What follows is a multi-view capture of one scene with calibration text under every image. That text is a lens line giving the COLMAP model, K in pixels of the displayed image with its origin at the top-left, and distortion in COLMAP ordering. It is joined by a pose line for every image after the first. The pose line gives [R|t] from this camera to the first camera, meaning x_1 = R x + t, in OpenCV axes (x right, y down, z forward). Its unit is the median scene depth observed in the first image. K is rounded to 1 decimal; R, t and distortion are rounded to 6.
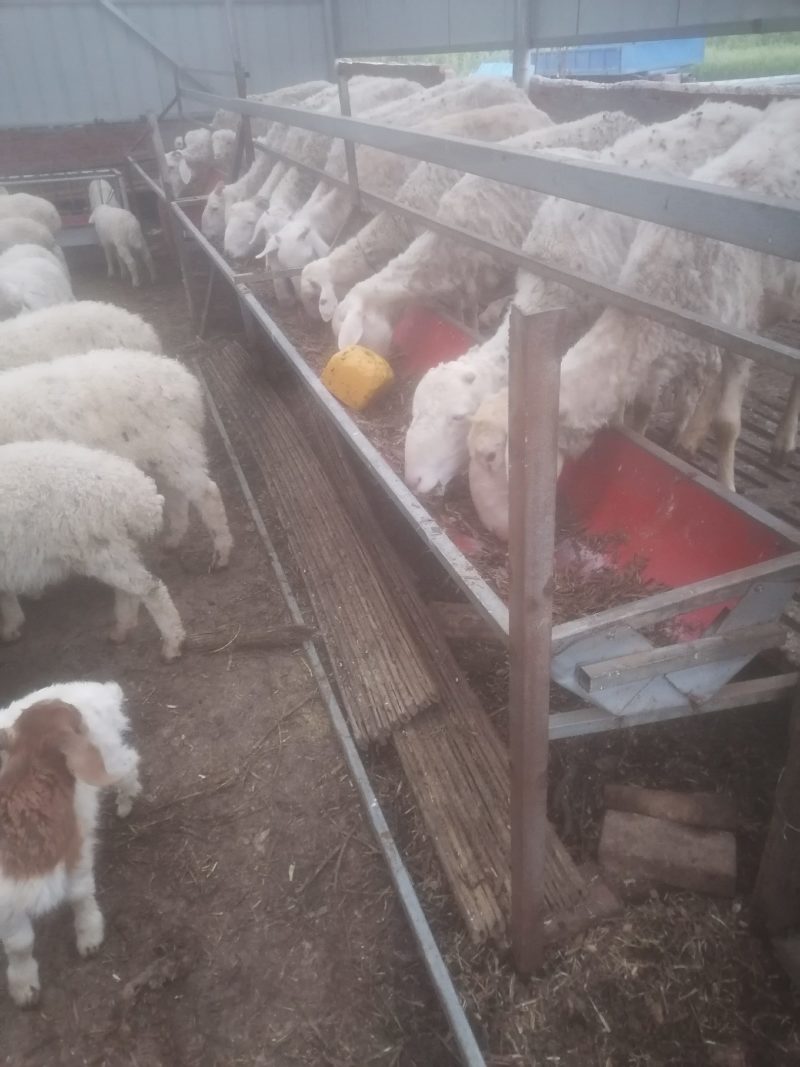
lens RADIAL K [[805.4, 0, 406.5], [0, 805.4, 535.4], [0, 0, 1]] dist [0.101090, -0.146407]
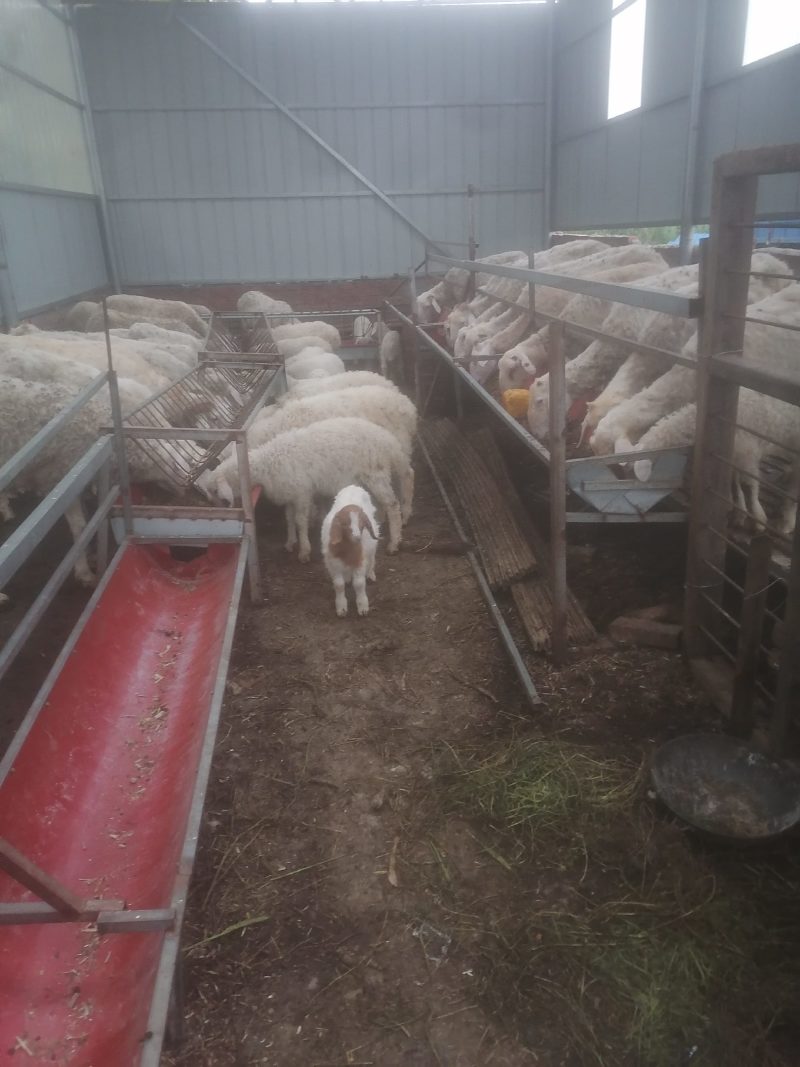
lens RADIAL K [[805.4, 0, 406.5], [0, 805.4, 535.4], [0, 0, 1]] dist [0.101090, -0.146407]
pose [[0.967970, 0.083367, -0.236822, 0.154556], [-0.121976, 0.980614, -0.153355, 0.389249], [0.219447, 0.177330, 0.959373, -0.699479]]
